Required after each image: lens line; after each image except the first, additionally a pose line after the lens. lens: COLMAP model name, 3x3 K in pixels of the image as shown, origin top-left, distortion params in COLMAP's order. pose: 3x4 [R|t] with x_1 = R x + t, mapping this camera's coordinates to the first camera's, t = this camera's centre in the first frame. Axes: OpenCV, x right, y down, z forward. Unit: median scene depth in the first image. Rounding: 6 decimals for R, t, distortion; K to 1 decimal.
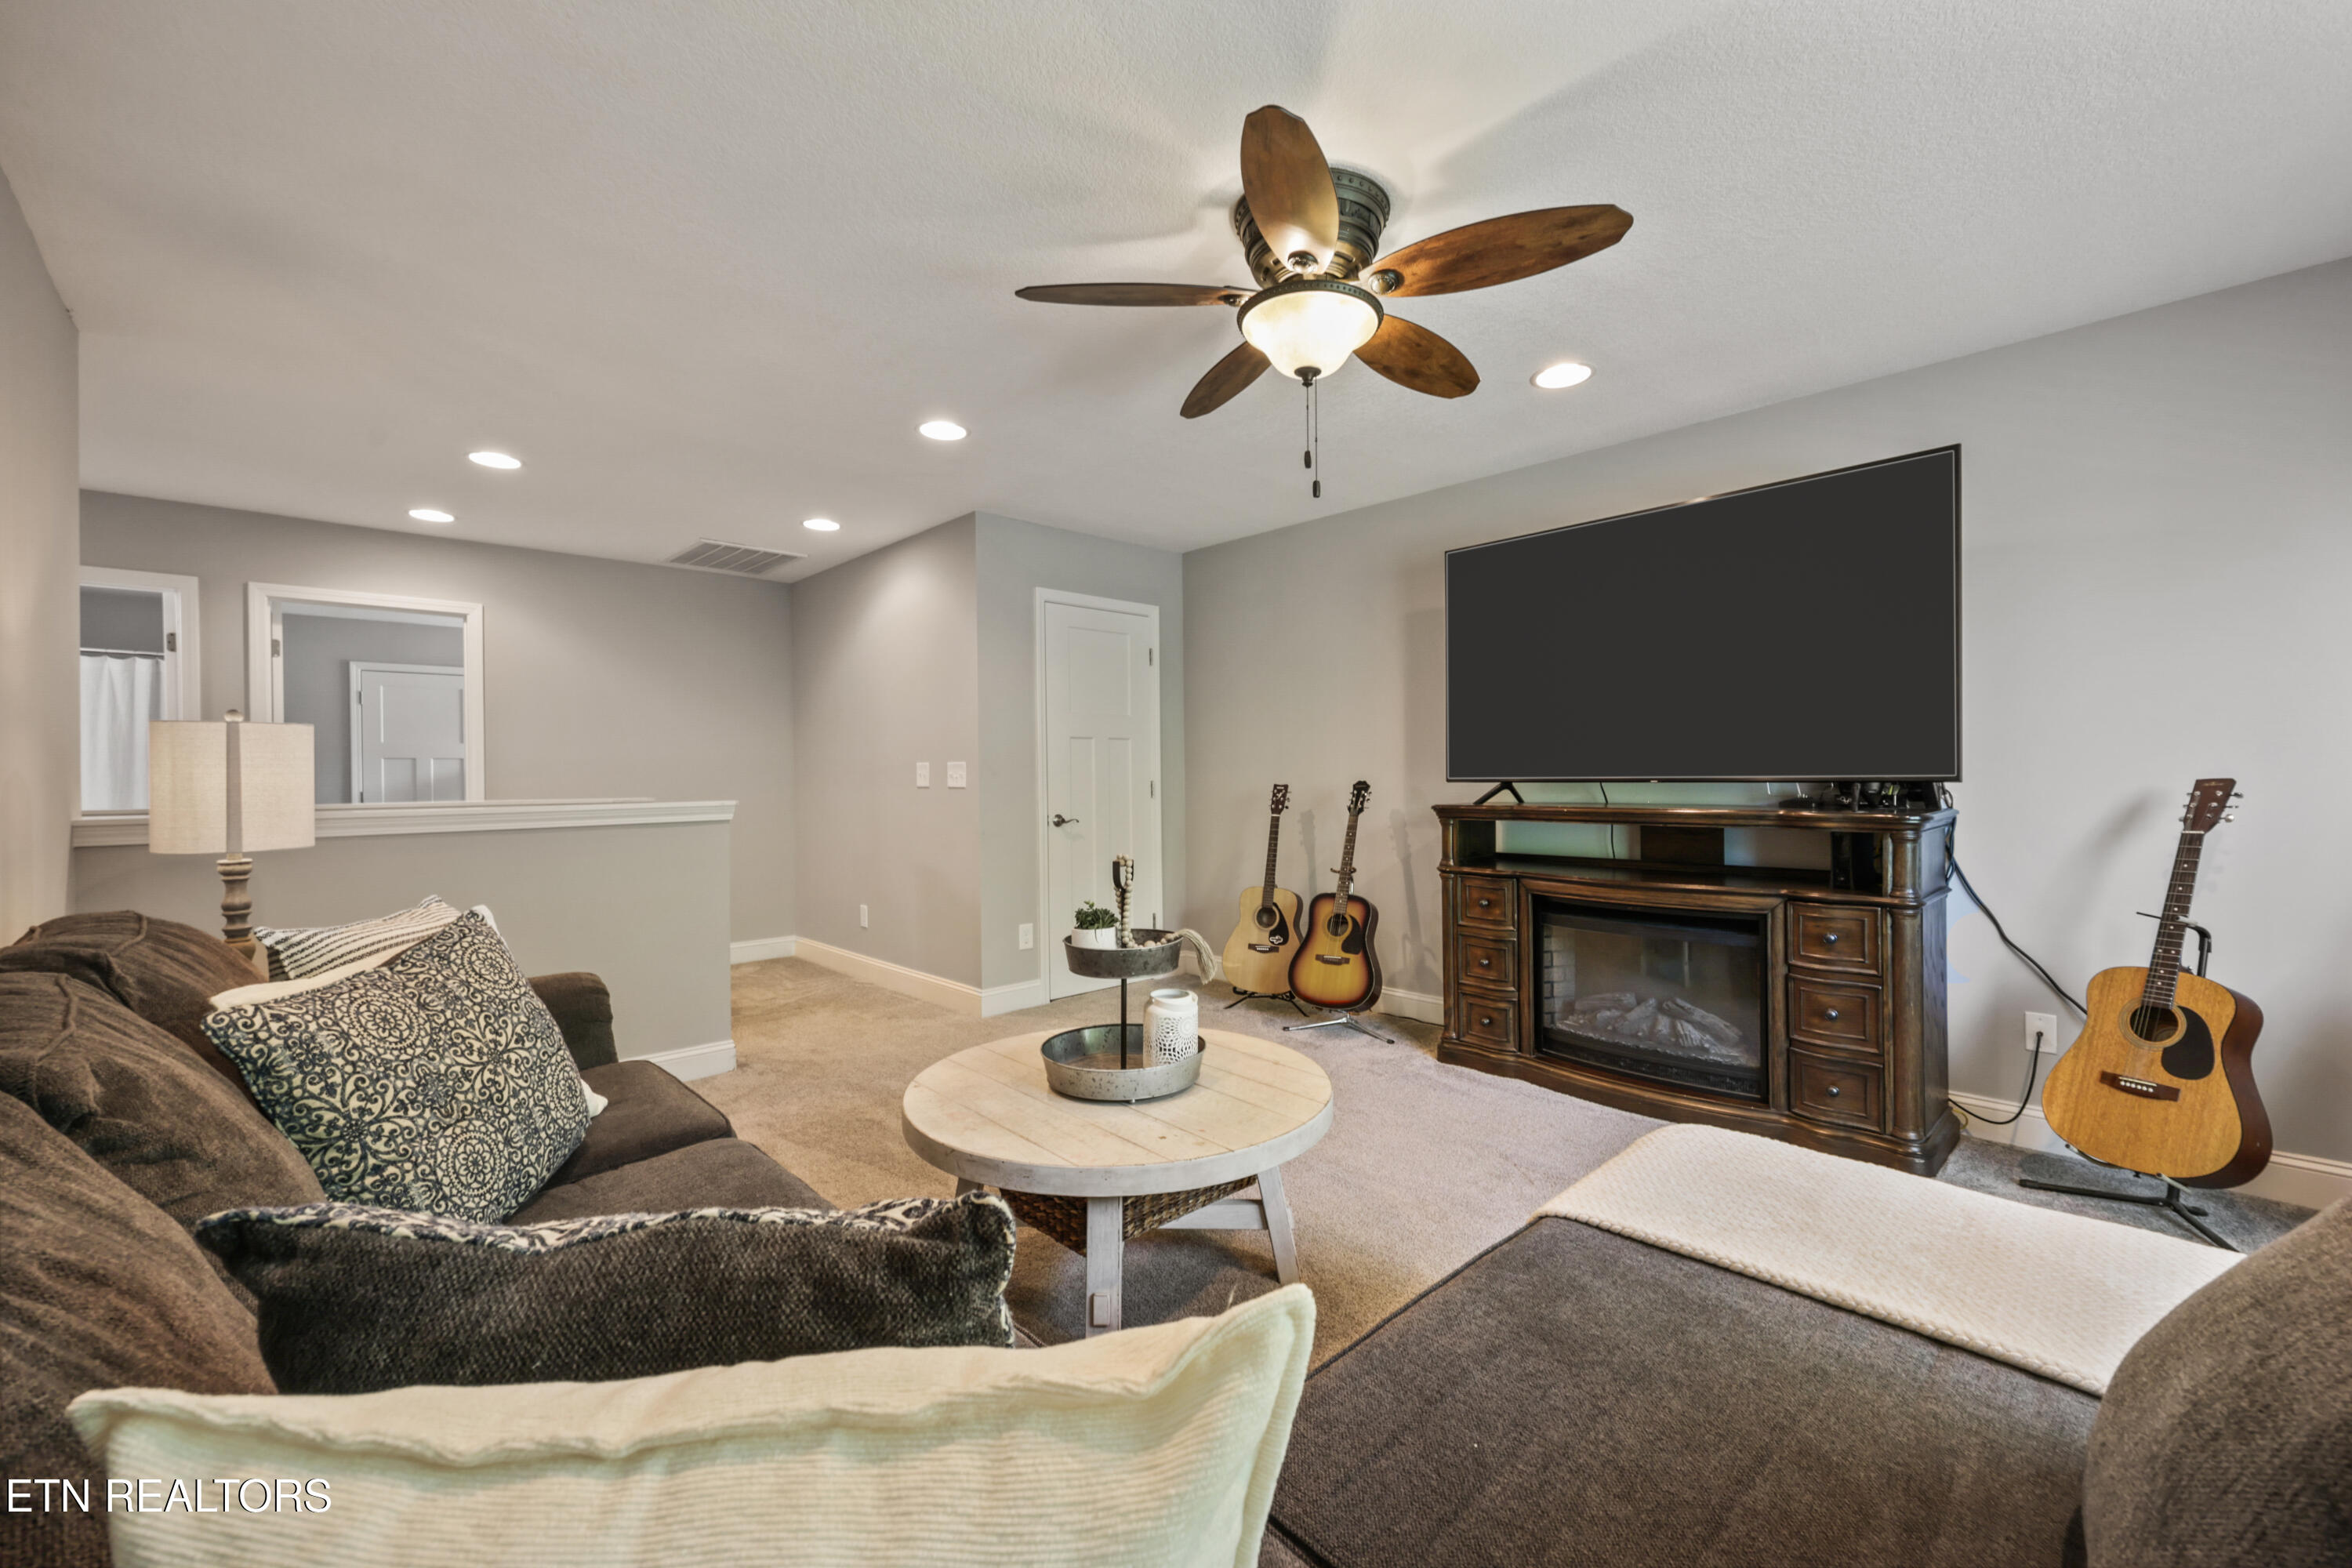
lens RADIAL K [[946.1, 0, 1187.0], [0, 946.1, 787.2], [0, 0, 1]] dist [-0.001342, -0.000040]
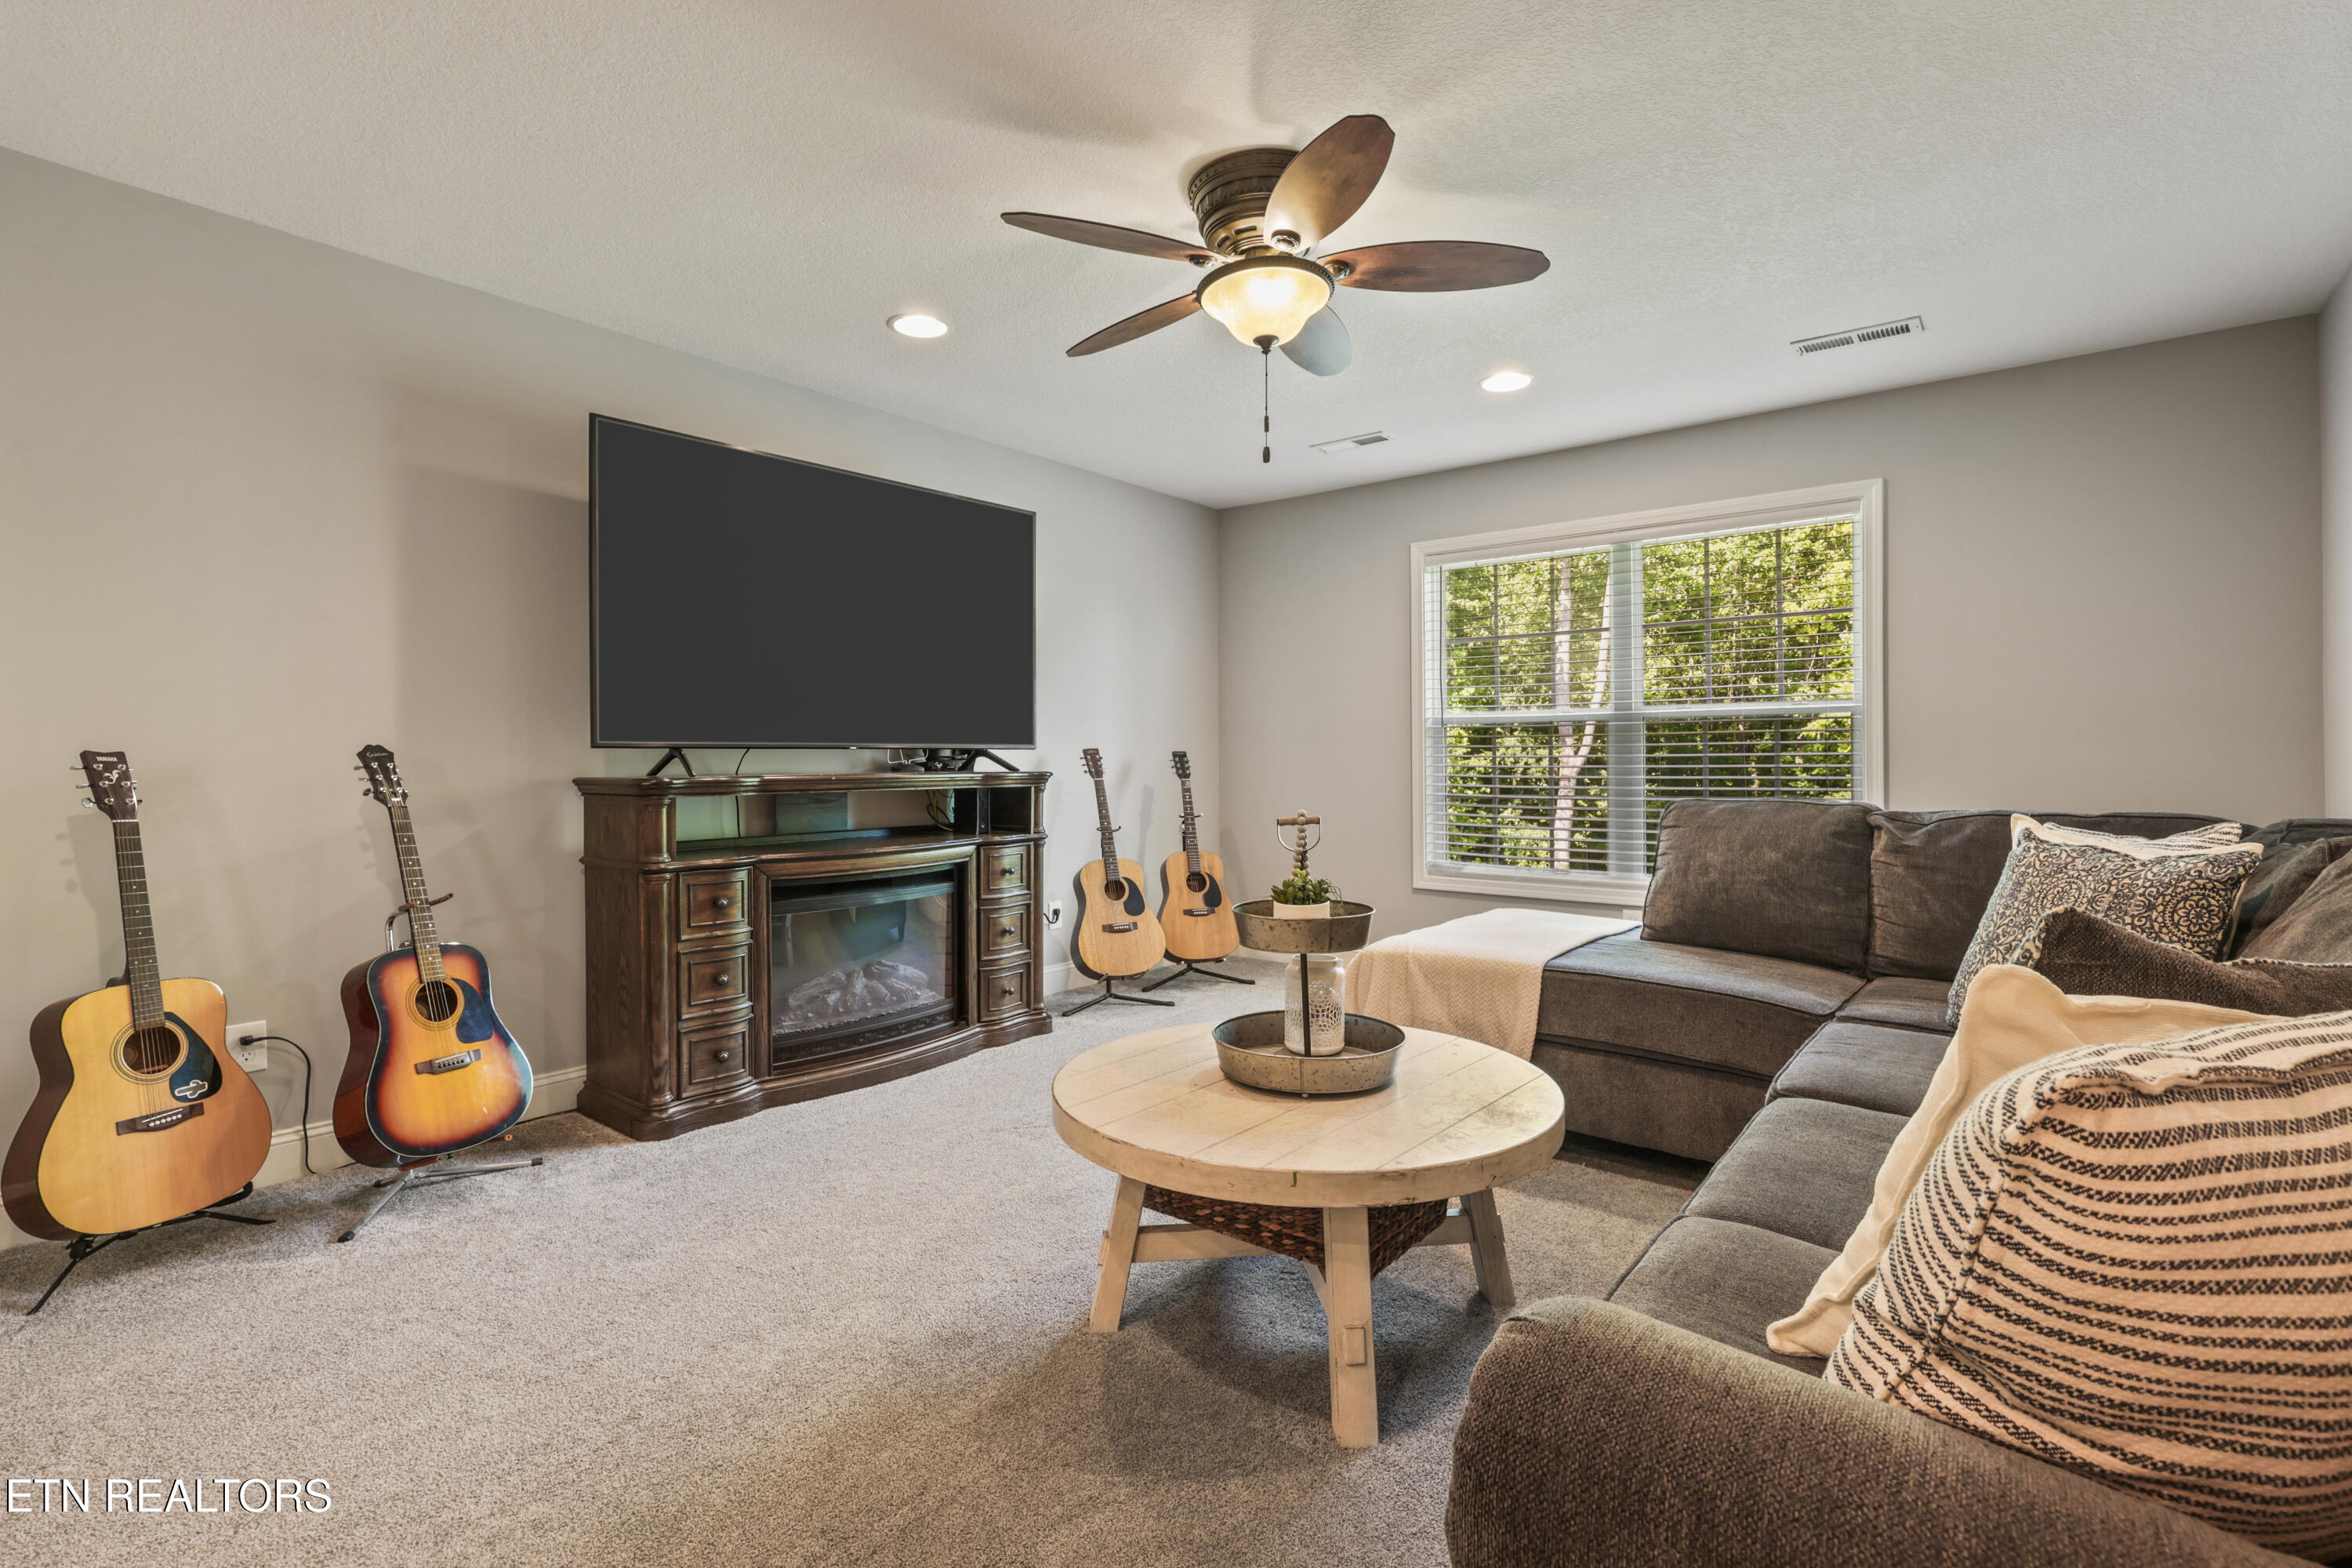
lens RADIAL K [[1075.6, 0, 1189.4], [0, 1075.6, 758.8], [0, 0, 1]] dist [0.002268, 0.000194]
pose [[-0.125094, 0.005703, 0.992128, -0.630343], [0.018746, 0.999819, -0.003384, 0.014954], [-0.991968, 0.018175, -0.125179, 0.755672]]
